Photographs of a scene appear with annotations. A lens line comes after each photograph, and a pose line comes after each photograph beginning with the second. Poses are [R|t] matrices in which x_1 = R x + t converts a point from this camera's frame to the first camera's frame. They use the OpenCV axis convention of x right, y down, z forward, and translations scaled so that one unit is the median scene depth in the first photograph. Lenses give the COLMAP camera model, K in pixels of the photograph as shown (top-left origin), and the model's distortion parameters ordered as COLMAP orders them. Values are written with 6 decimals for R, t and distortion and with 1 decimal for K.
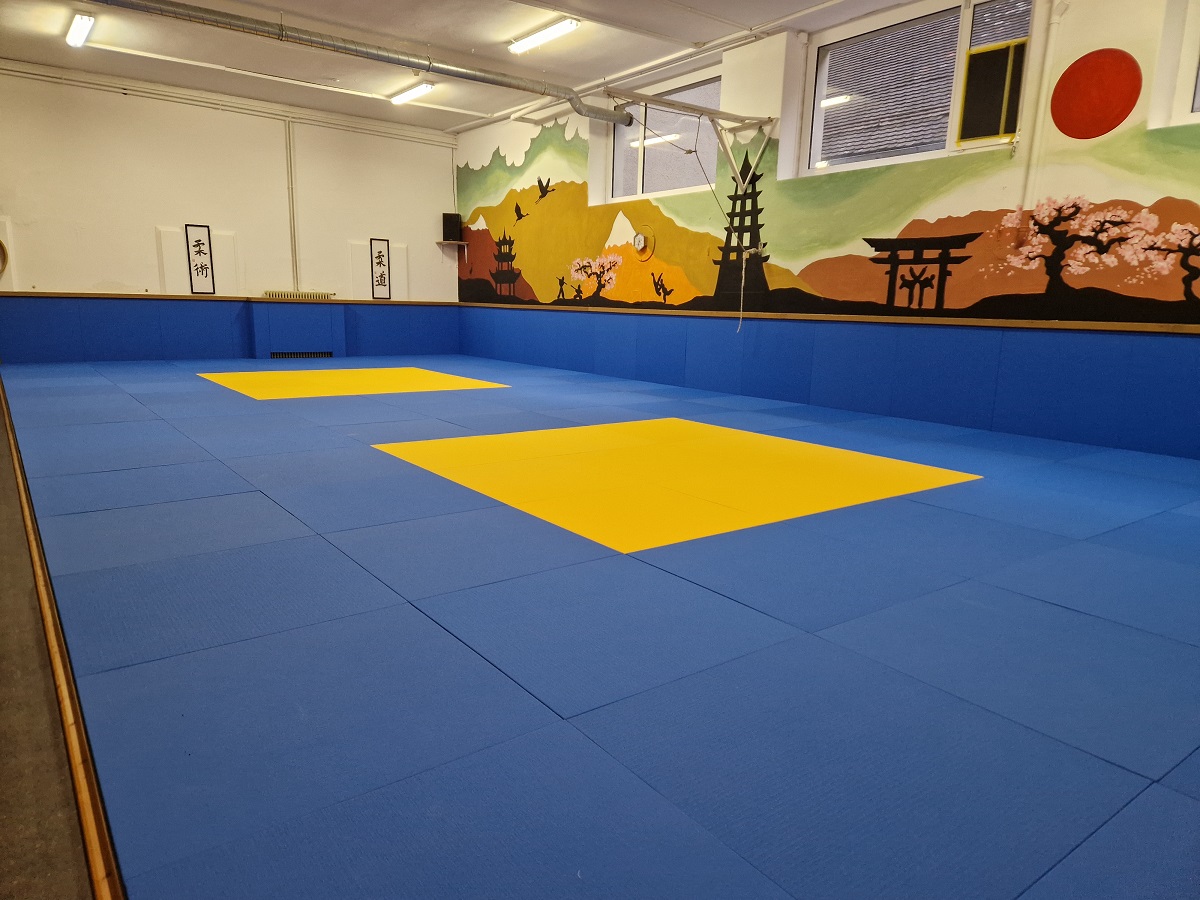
lens RADIAL K [[790.8, 0, 611.9], [0, 790.8, 453.4], [0, 0, 1]] dist [0.039616, -0.033294]
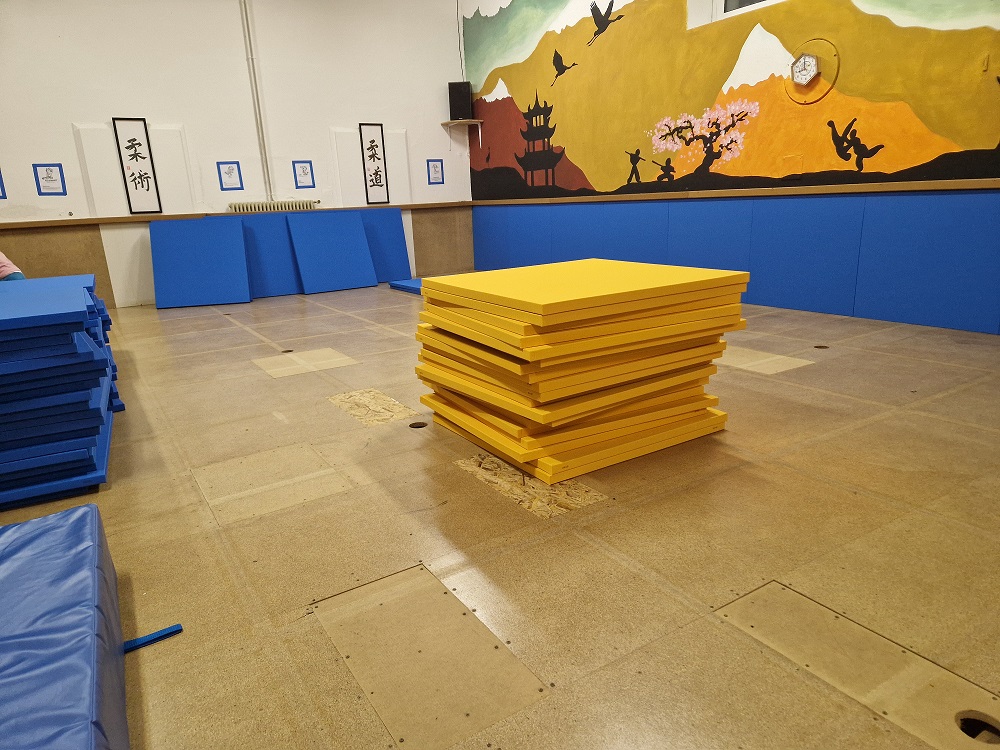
lens RADIAL K [[659.0, 0, 492.5], [0, 659.0, 380.8], [0, 0, 1]] dist [0.039616, -0.033294]
pose [[0.992605, -0.042347, -0.113762, -0.136054], [0.051674, 0.995428, 0.080331, -0.082108], [0.109840, -0.085616, 0.990255, 0.430491]]
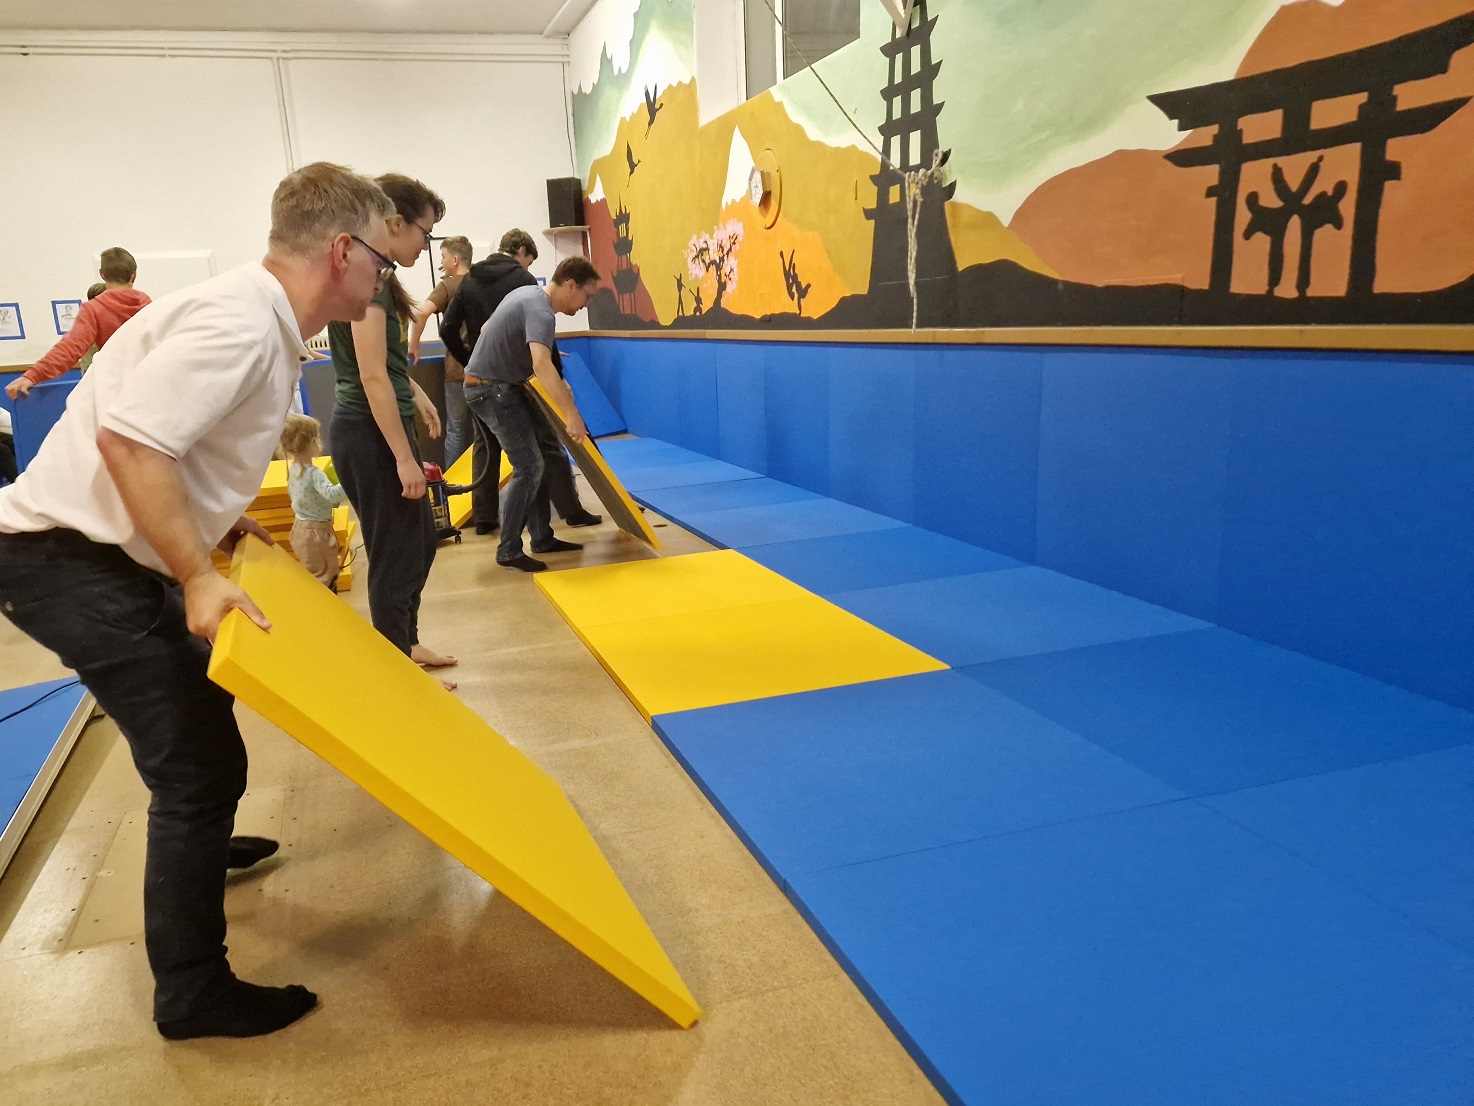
lens RADIAL K [[1065.0, 0, 677.9], [0, 1065.0, 622.2], [0, 0, 1]] dist [-0.012520, -0.005281]
pose [[0.931991, 0.027937, -0.361404, 0.208961], [0.007780, 0.995254, 0.097000, -0.064666], [0.362399, -0.093215, 0.927350, 0.341869]]
